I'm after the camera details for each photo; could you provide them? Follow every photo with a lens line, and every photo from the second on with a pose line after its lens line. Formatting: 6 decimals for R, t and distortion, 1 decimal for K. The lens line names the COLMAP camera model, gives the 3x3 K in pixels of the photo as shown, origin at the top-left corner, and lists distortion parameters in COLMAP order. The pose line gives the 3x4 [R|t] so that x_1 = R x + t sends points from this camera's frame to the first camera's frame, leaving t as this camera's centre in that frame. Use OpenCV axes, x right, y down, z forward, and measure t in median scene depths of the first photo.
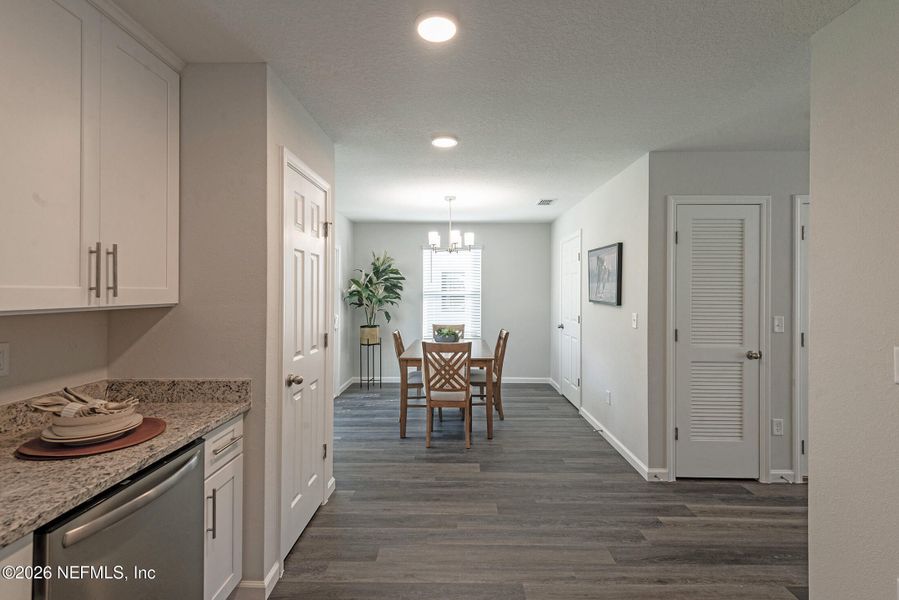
lens RADIAL K [[407.5, 0, 454.9], [0, 407.5, 290.9], [0, 0, 1]] dist [0.020901, -0.014561]
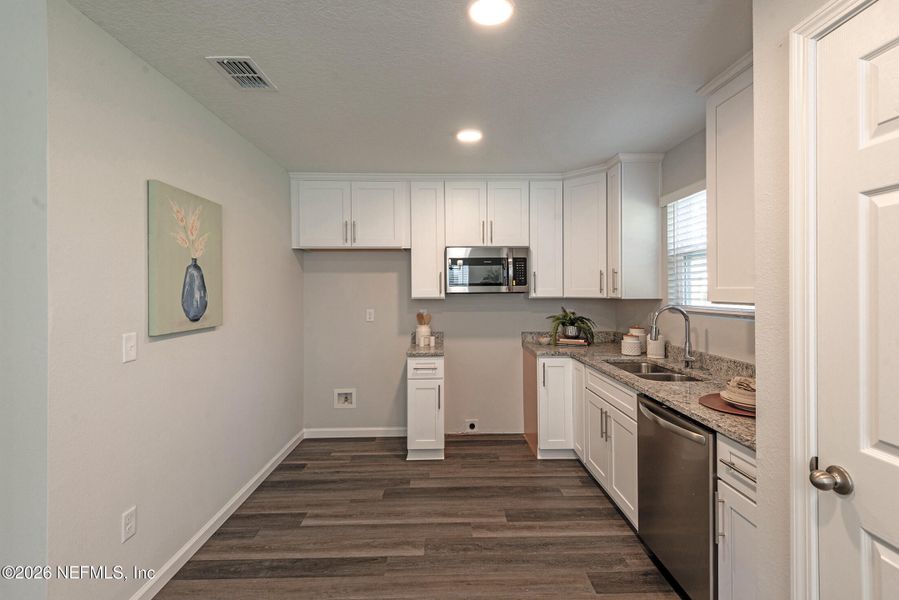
lens RADIAL K [[407.5, 0, 454.9], [0, 407.5, 290.9], [0, 0, 1]] dist [0.020901, -0.014561]
pose [[-0.999479, 0.001439, -0.032240, 0.065149], [0.001441, 0.999999, -0.000051, -0.000168], [0.032240, -0.000098, -0.999480, 1.804310]]
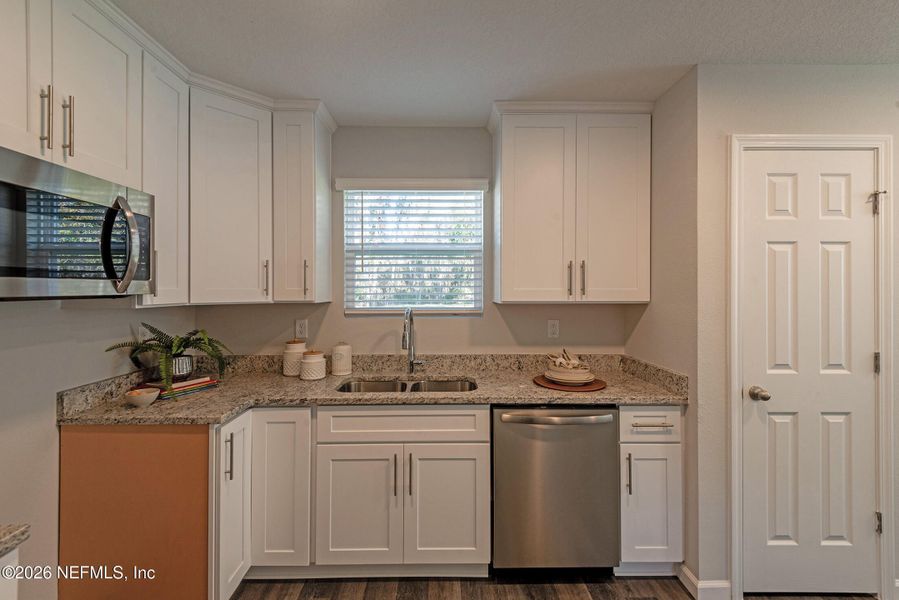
lens RADIAL K [[408.3, 0, 435.5], [0, 408.3, 288.4], [0, 0, 1]] dist [0.032795, -0.013295]
pose [[0.016171, -0.004873, -0.999857, 0.586675], [0.001532, 0.999987, -0.004849, -0.004159], [0.999868, -0.001453, 0.016178, 0.369234]]
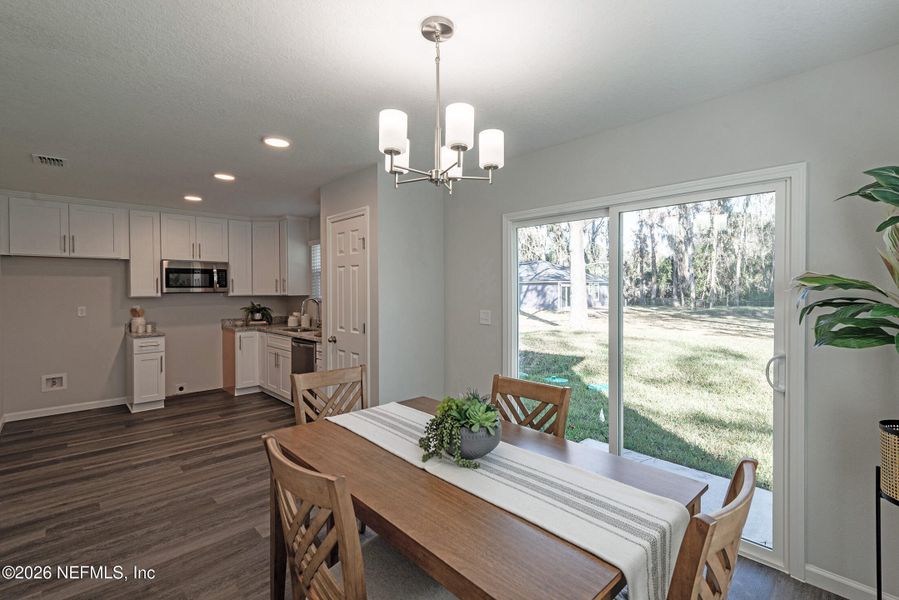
lens RADIAL K [[407.5, 0, 454.9], [0, 407.5, 290.9], [0, 0, 1]] dist [0.020901, -0.014561]
pose [[-0.717533, 0.002566, -0.696519, 0.591858], [0.002758, 0.999996, 0.000843, 0.000247], [0.696519, -0.001316, -0.717537, 3.306426]]
